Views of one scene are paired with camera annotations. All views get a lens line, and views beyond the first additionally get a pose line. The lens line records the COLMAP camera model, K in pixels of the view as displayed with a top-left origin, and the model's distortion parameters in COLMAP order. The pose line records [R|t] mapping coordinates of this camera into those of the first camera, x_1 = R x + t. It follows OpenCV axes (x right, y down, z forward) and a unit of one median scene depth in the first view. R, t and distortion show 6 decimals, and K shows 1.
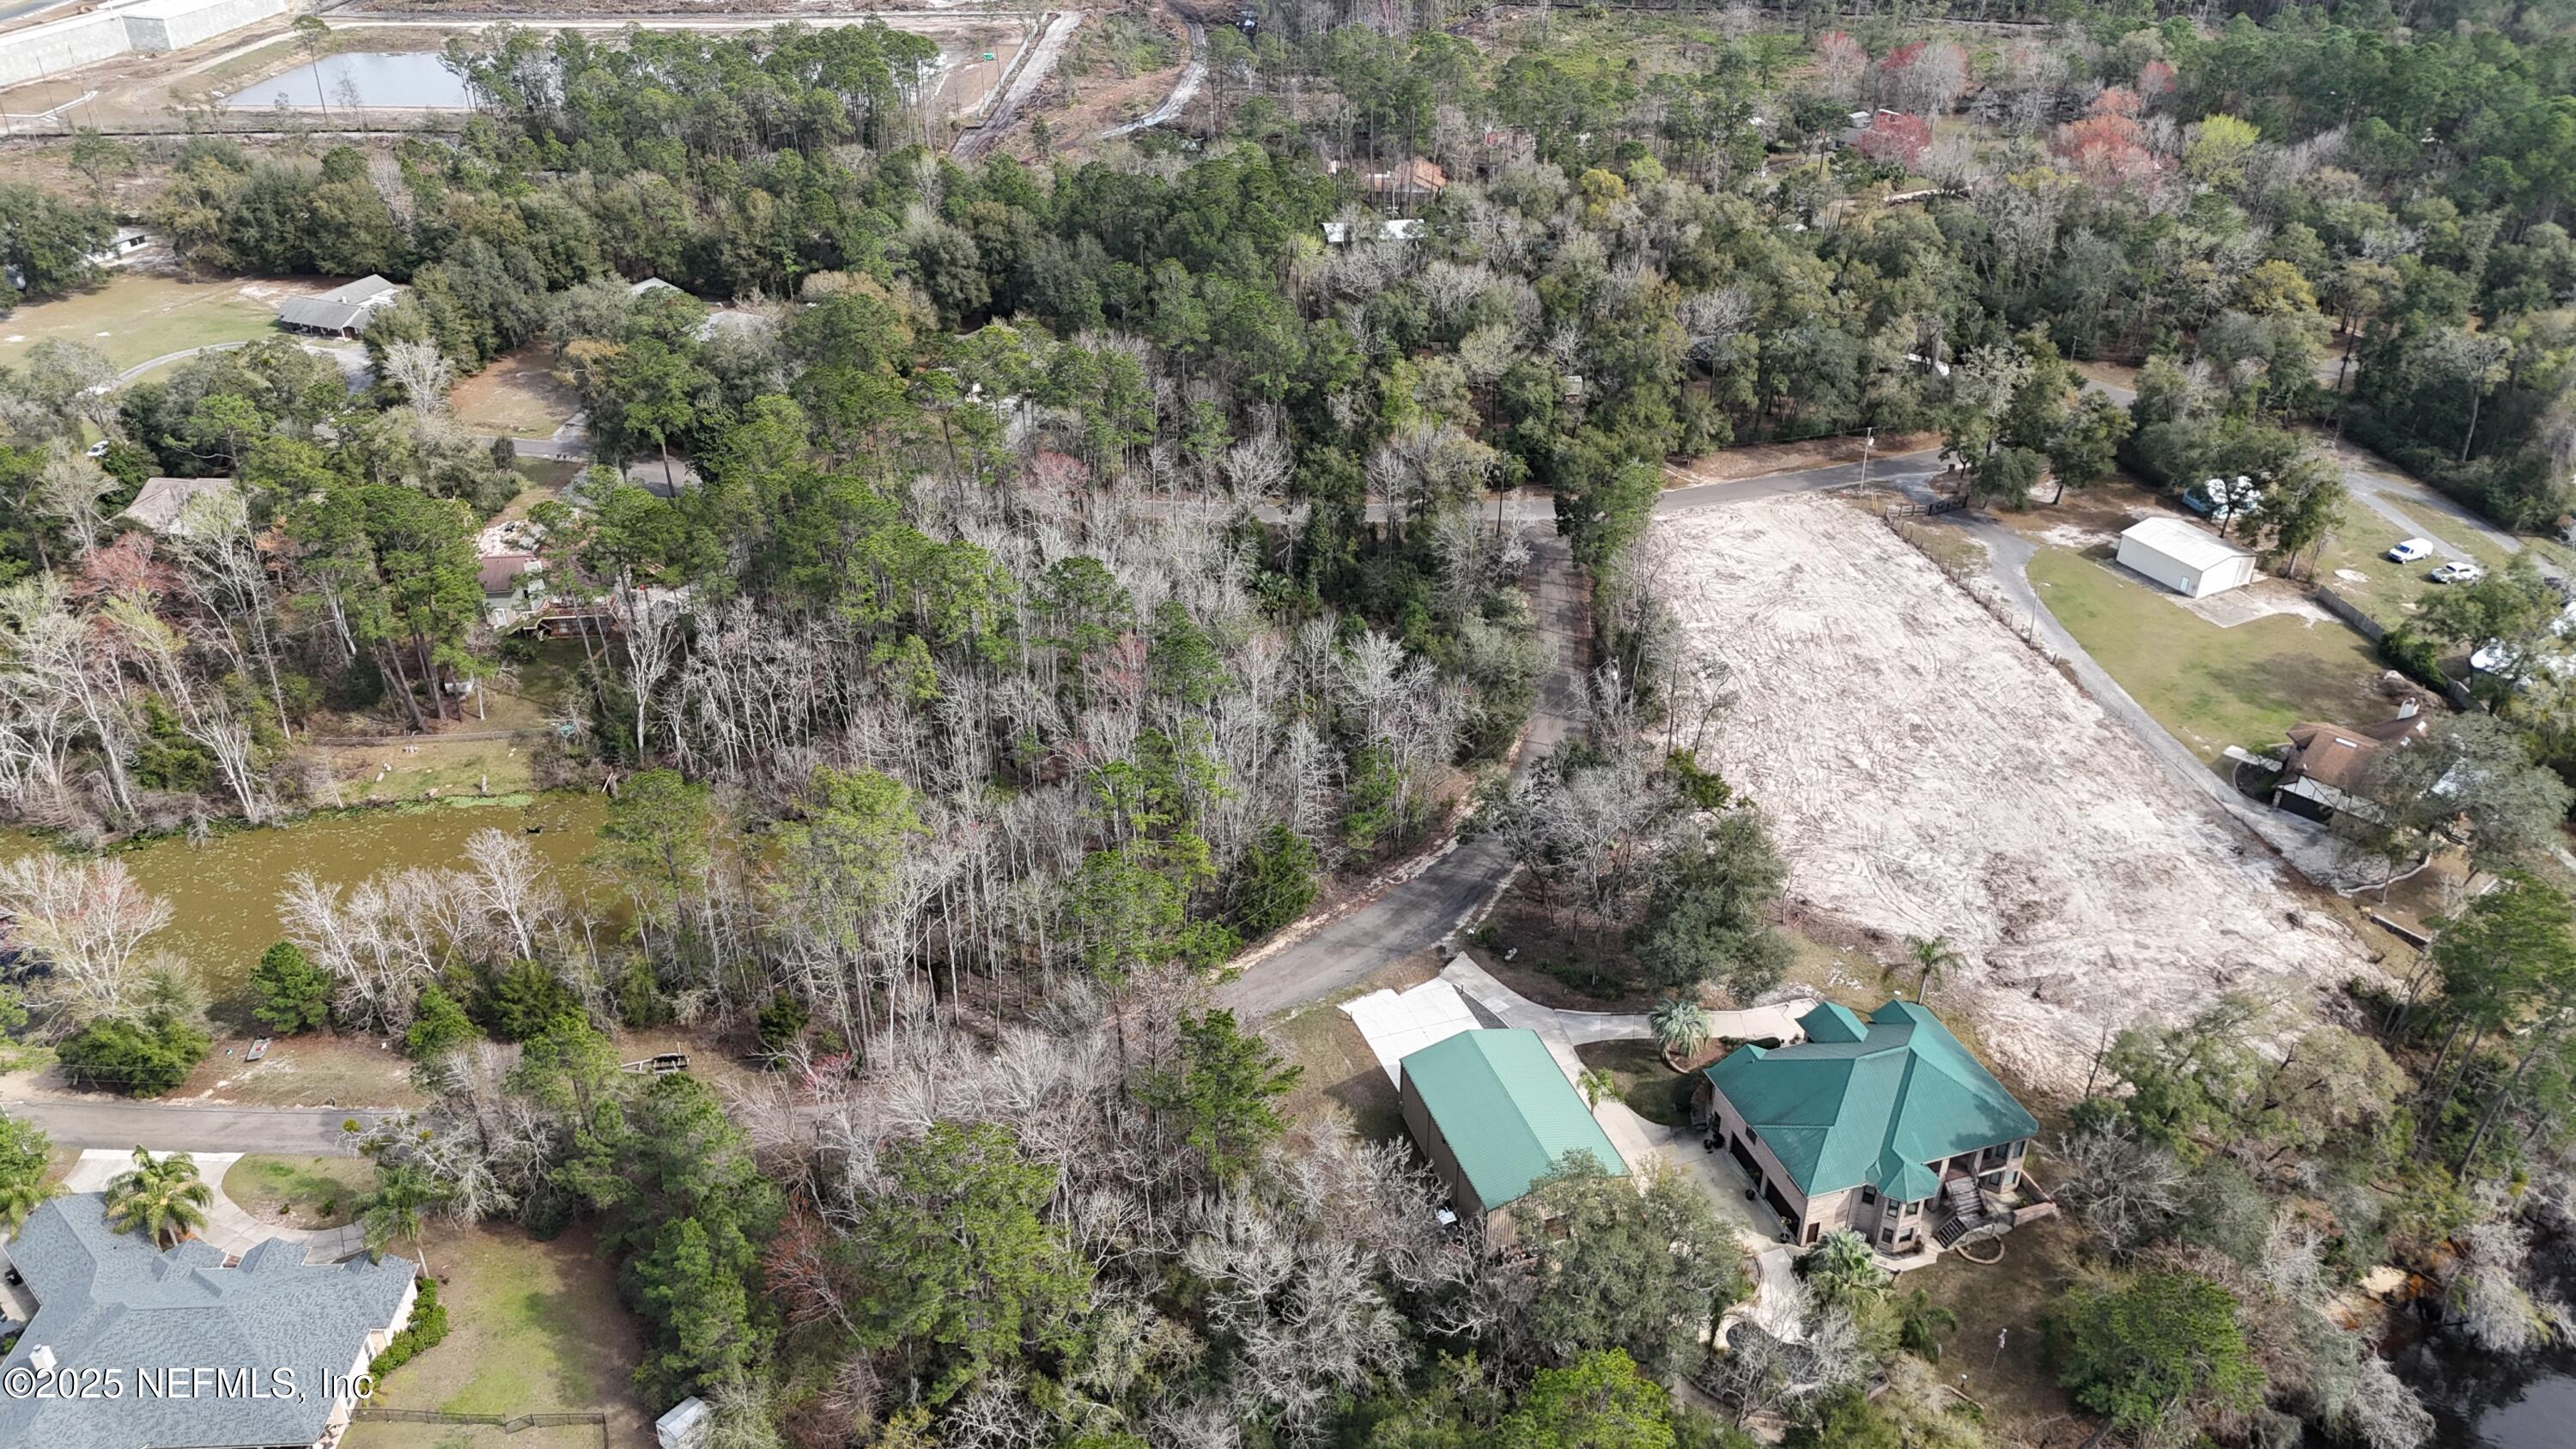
lens RADIAL K [[1884.1, 0, 1277.0], [0, 1884.1, 716.5], [0, 0, 1]] dist [0.057252, -0.049290]
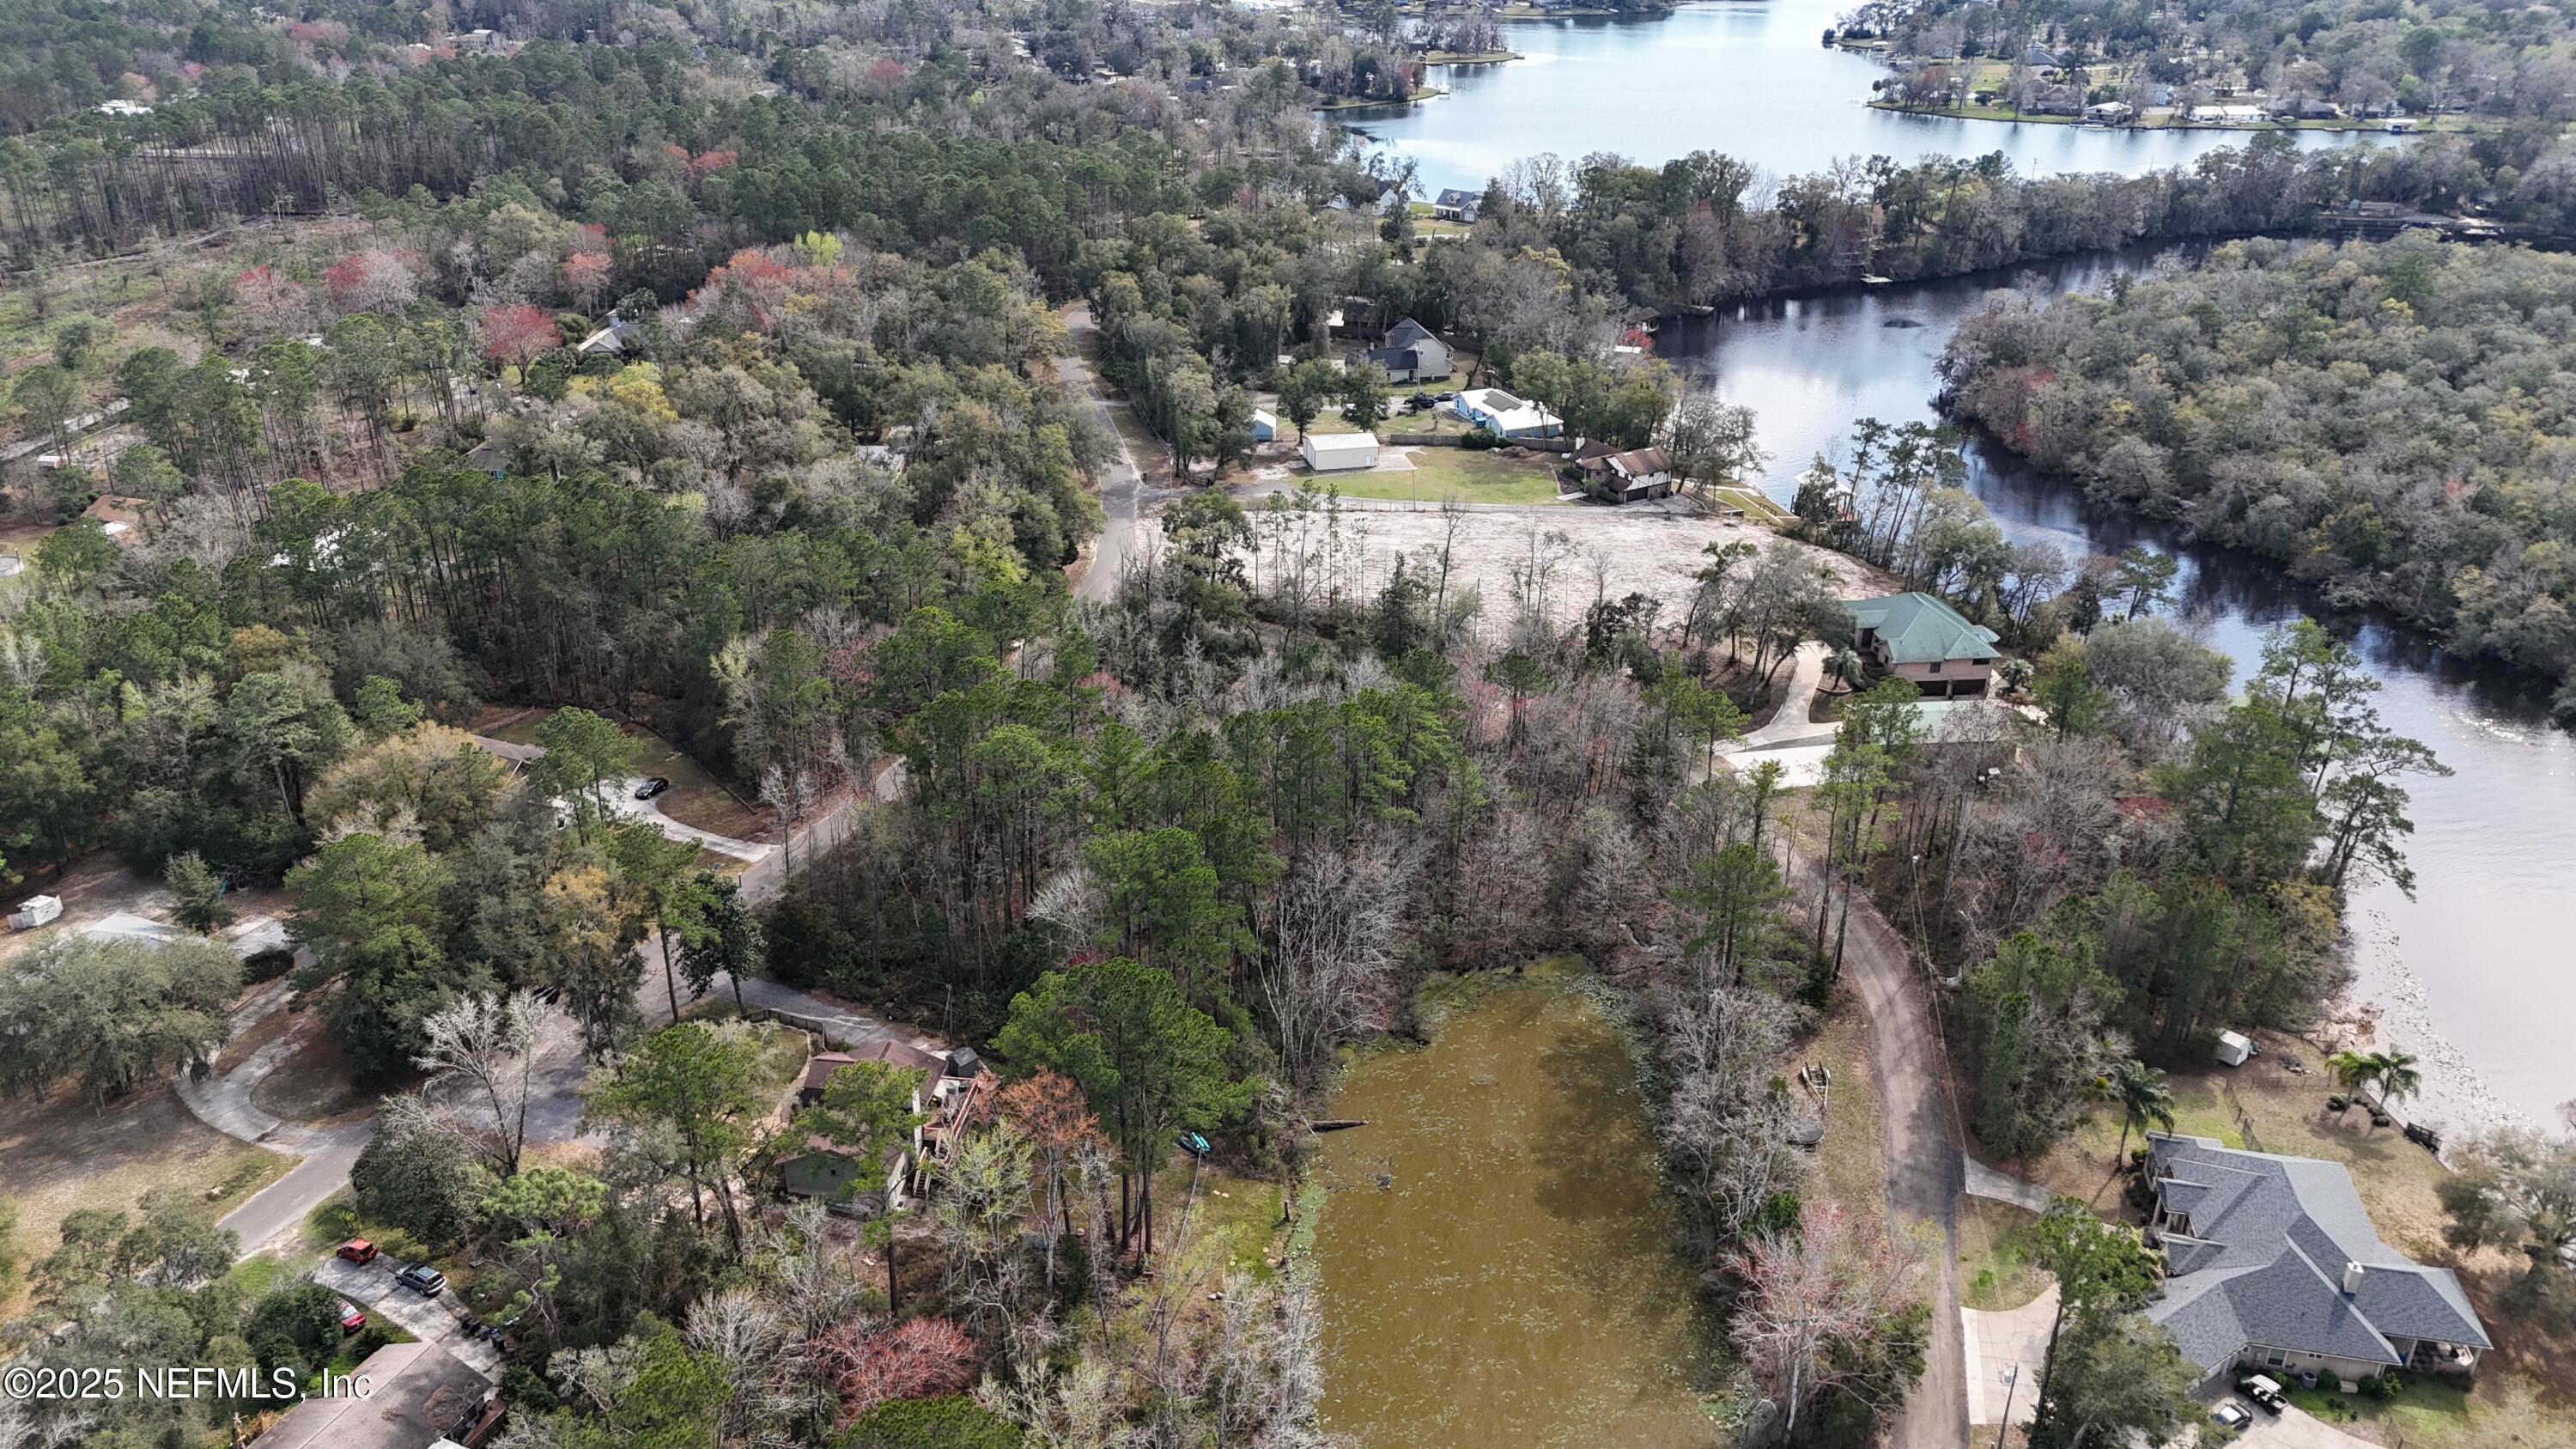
lens RADIAL K [[1884.1, 0, 1282.8], [0, 1884.1, 737.4], [0, 0, 1]] dist [0.057252, -0.049290]
pose [[0.233299, -0.417035, 0.878438, -0.866494], [0.489910, 0.830748, 0.264282, -0.288897], [-0.839976, 0.368699, 0.398123, 0.495785]]
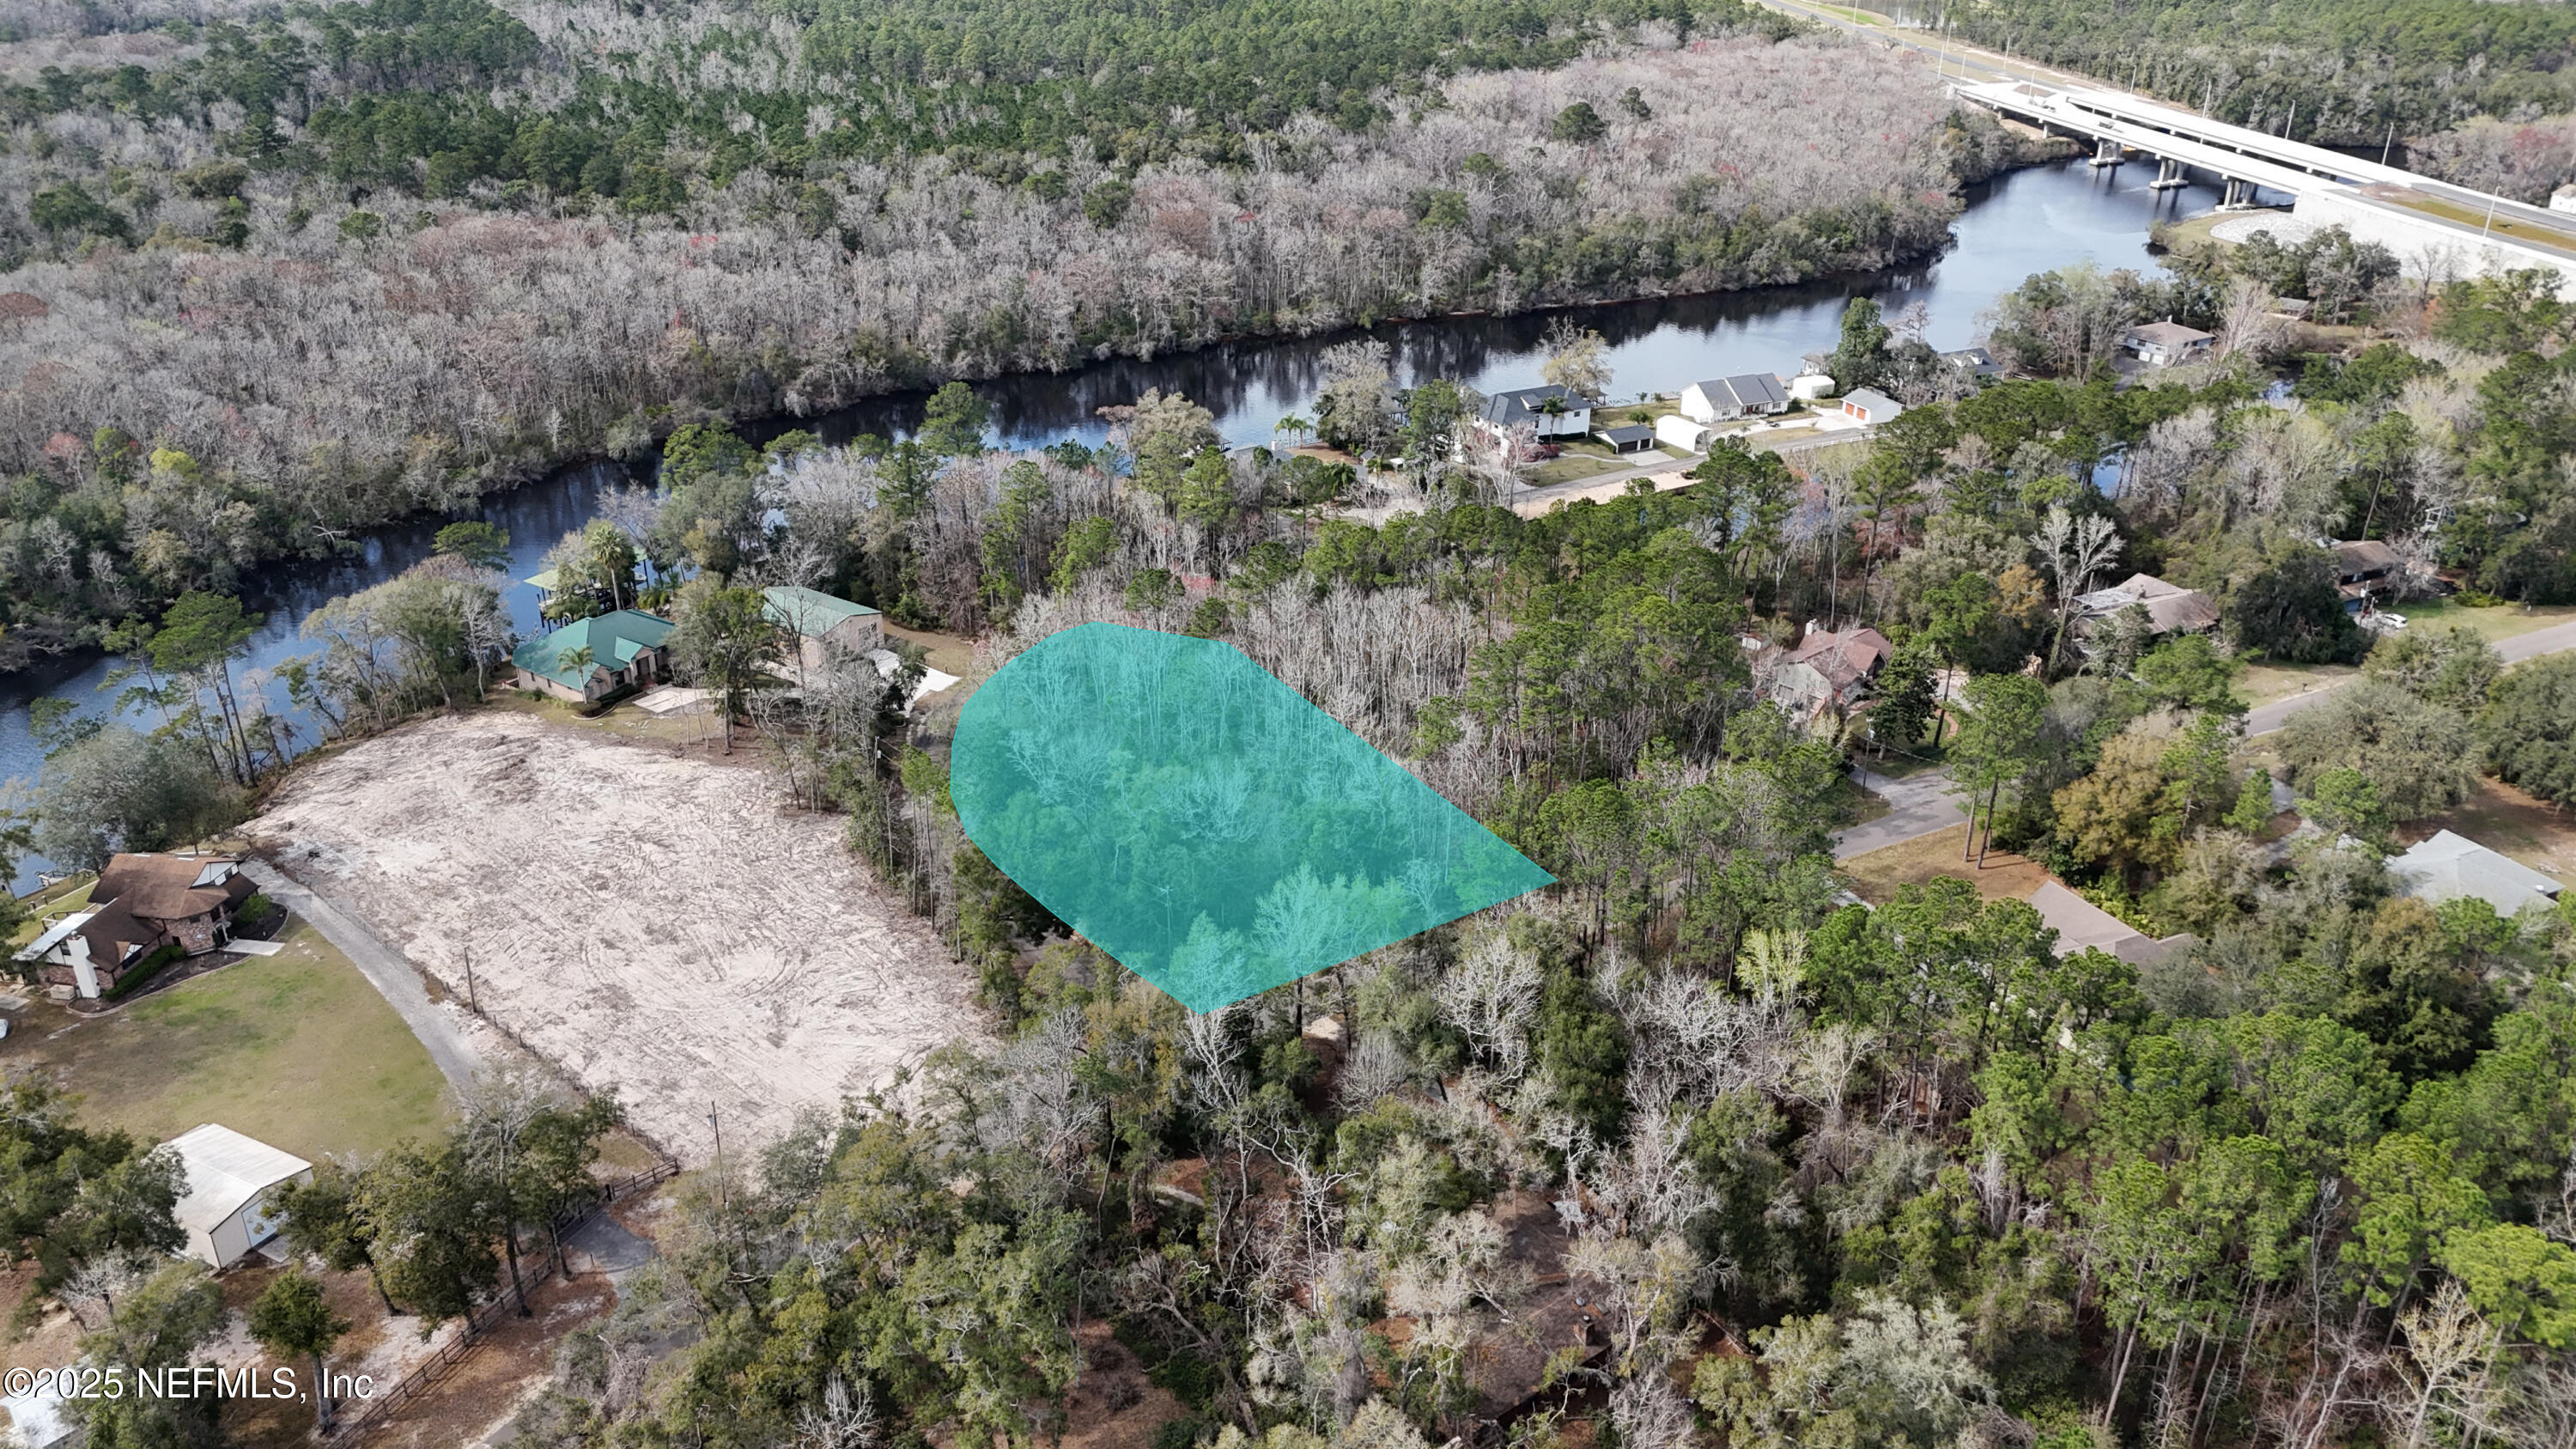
lens RADIAL K [[1881.1, 0, 1291.2], [0, 1881.1, 740.3], [0, 0, 1]] dist [0.062841, -0.060961]
pose [[-0.804157, 0.254322, -0.537263, 0.459130], [-0.305319, 0.598779, 0.740435, -0.729528], [0.510011, 0.759463, -0.403863, 1.248459]]
